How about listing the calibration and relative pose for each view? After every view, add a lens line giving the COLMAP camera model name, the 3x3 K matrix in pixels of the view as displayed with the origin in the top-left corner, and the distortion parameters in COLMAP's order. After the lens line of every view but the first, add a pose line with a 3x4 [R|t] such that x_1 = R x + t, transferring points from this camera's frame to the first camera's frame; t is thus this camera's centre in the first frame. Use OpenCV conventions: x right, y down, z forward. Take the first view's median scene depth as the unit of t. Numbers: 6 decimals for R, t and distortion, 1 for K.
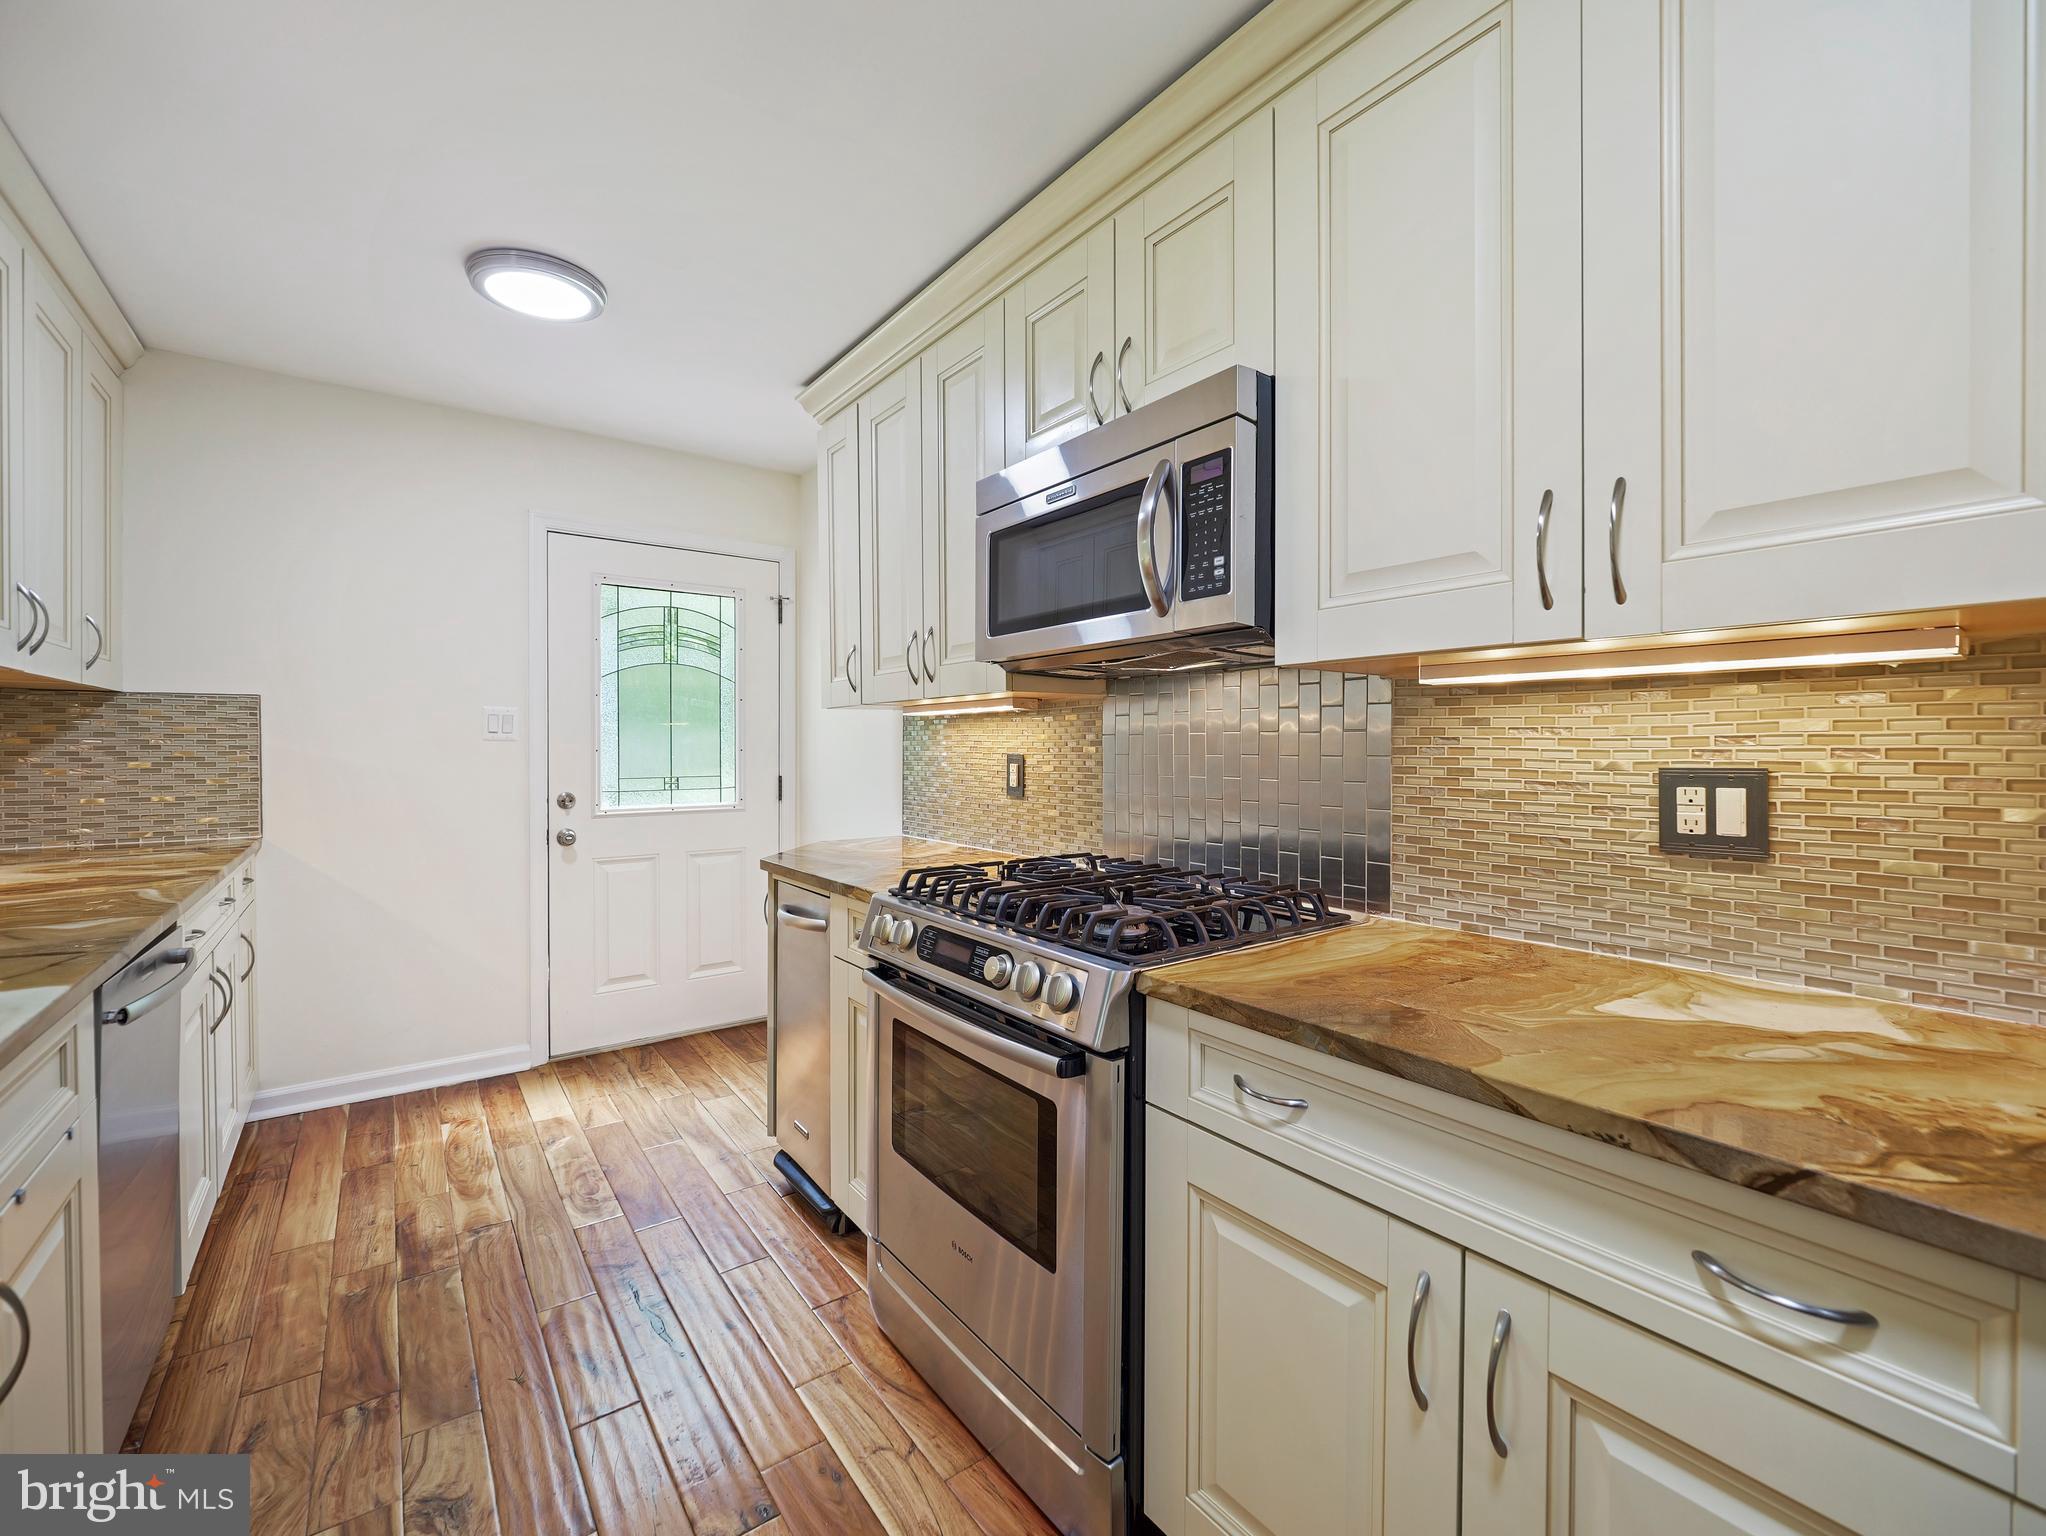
lens RADIAL K [[880.7, 0, 1021.9], [0, 880.7, 755.1], [0, 0, 1]] dist [-0.003533, 0.000936]
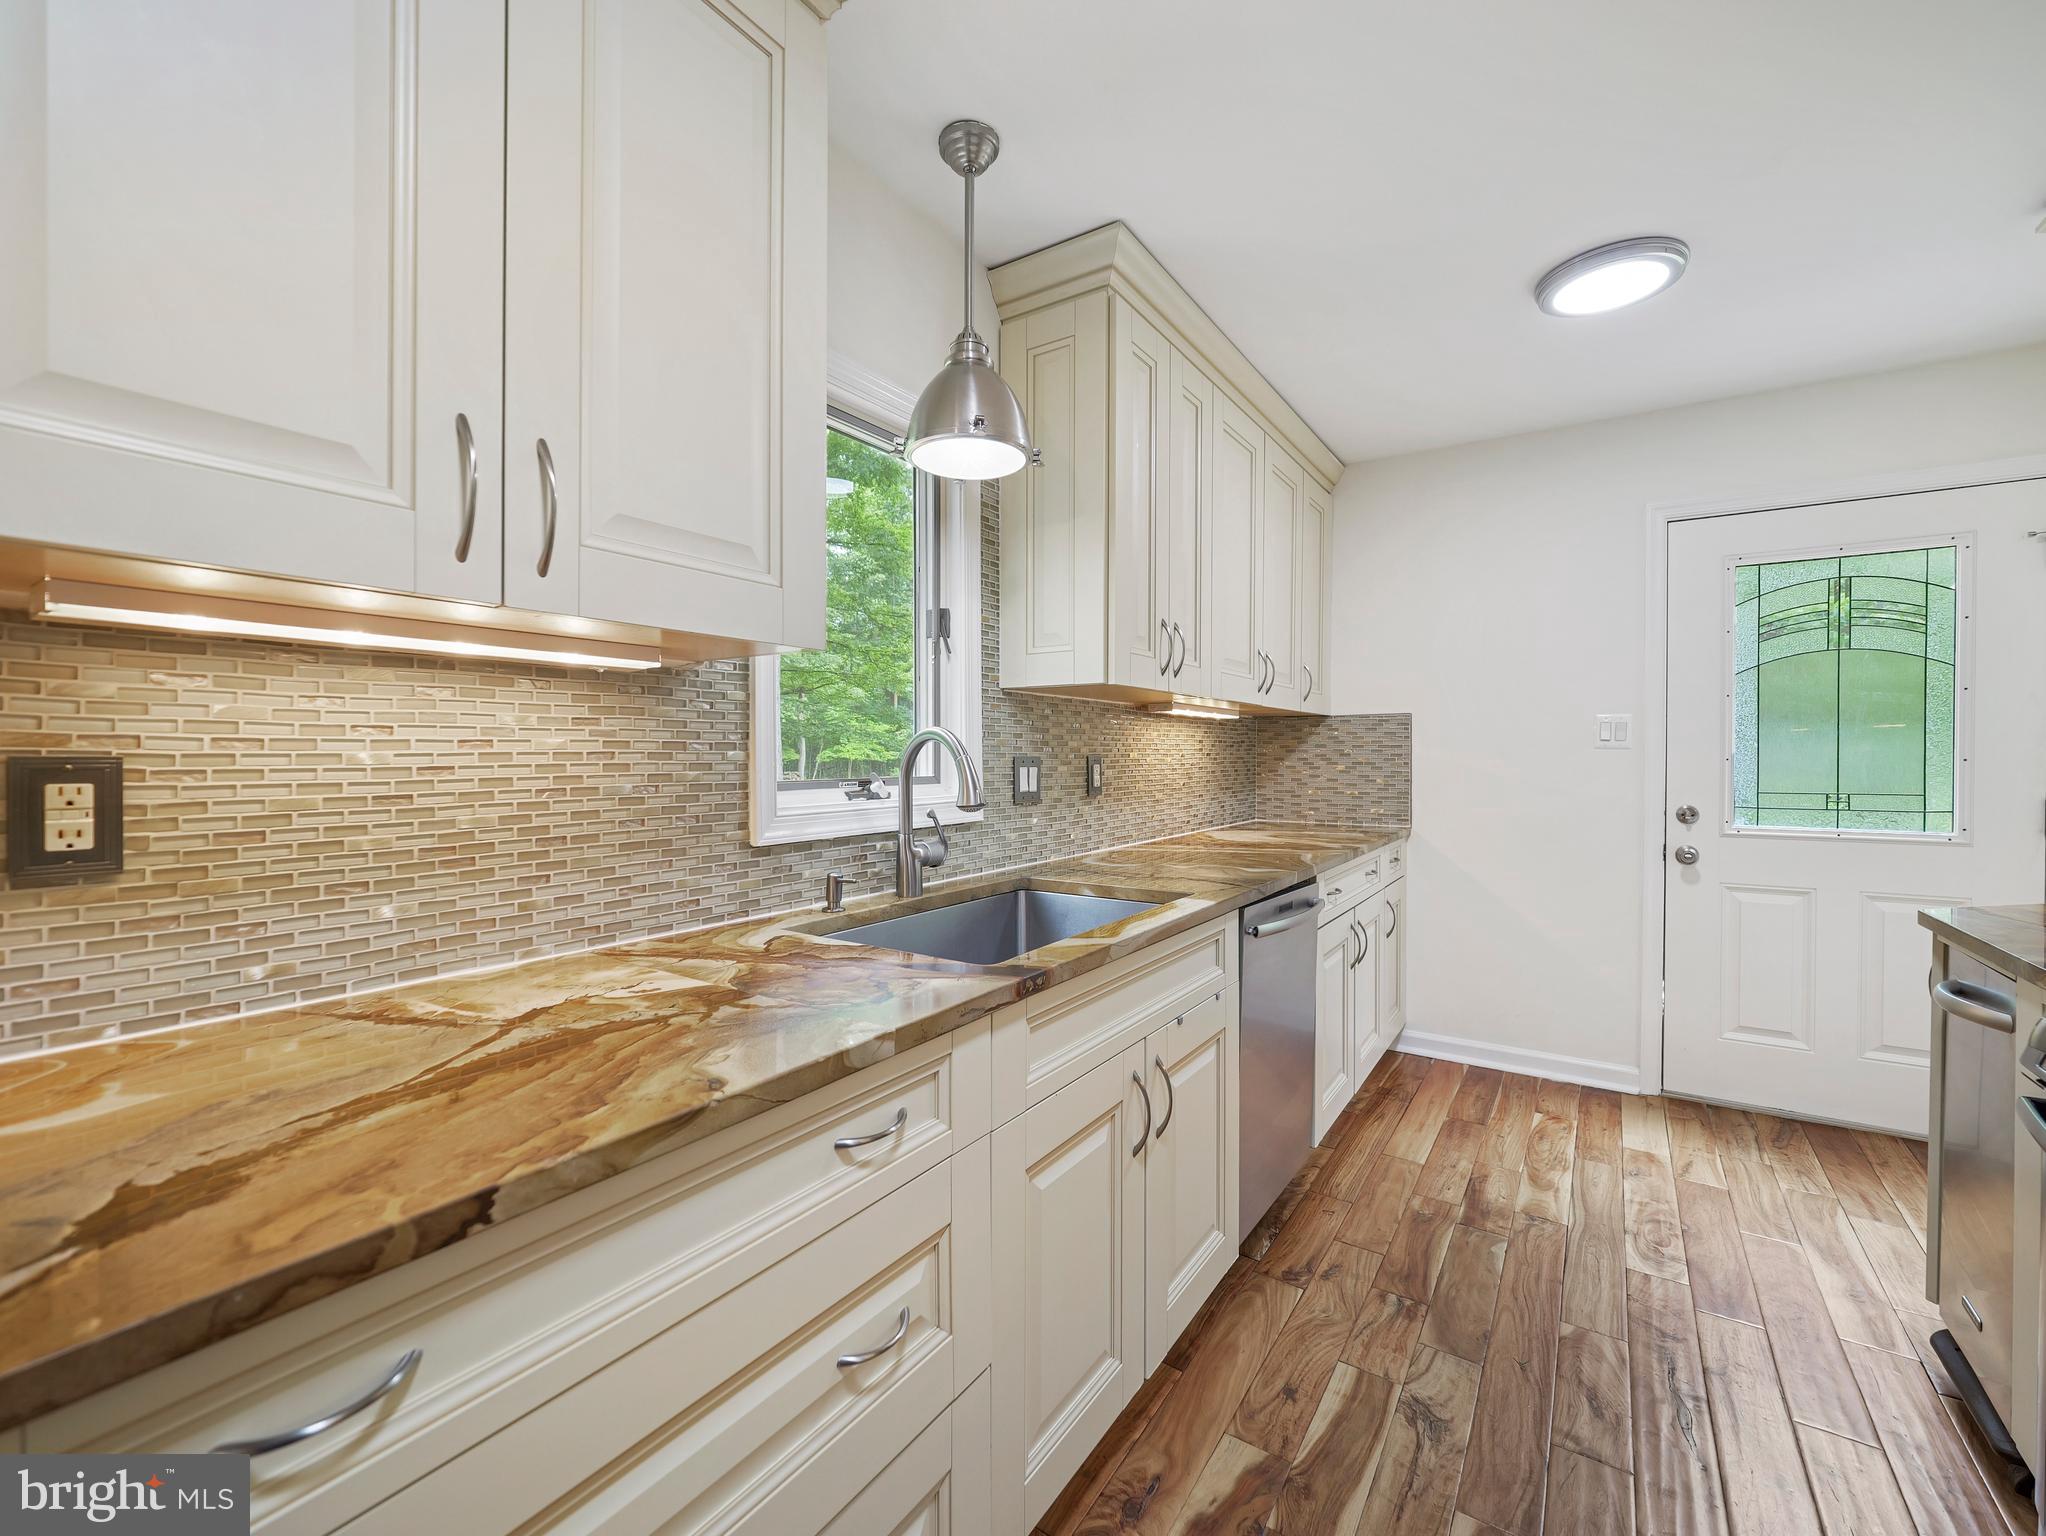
lens RADIAL K [[880.7, 0, 1013.2], [0, 880.7, 765.8], [0, 0, 1]] dist [-0.003533, 0.000936]
pose [[0.324634, 0.012203, -0.945761, 0.142595], [-0.011333, 0.999895, 0.009012, 0.001582], [0.945772, 0.007793, 0.324738, 0.064707]]
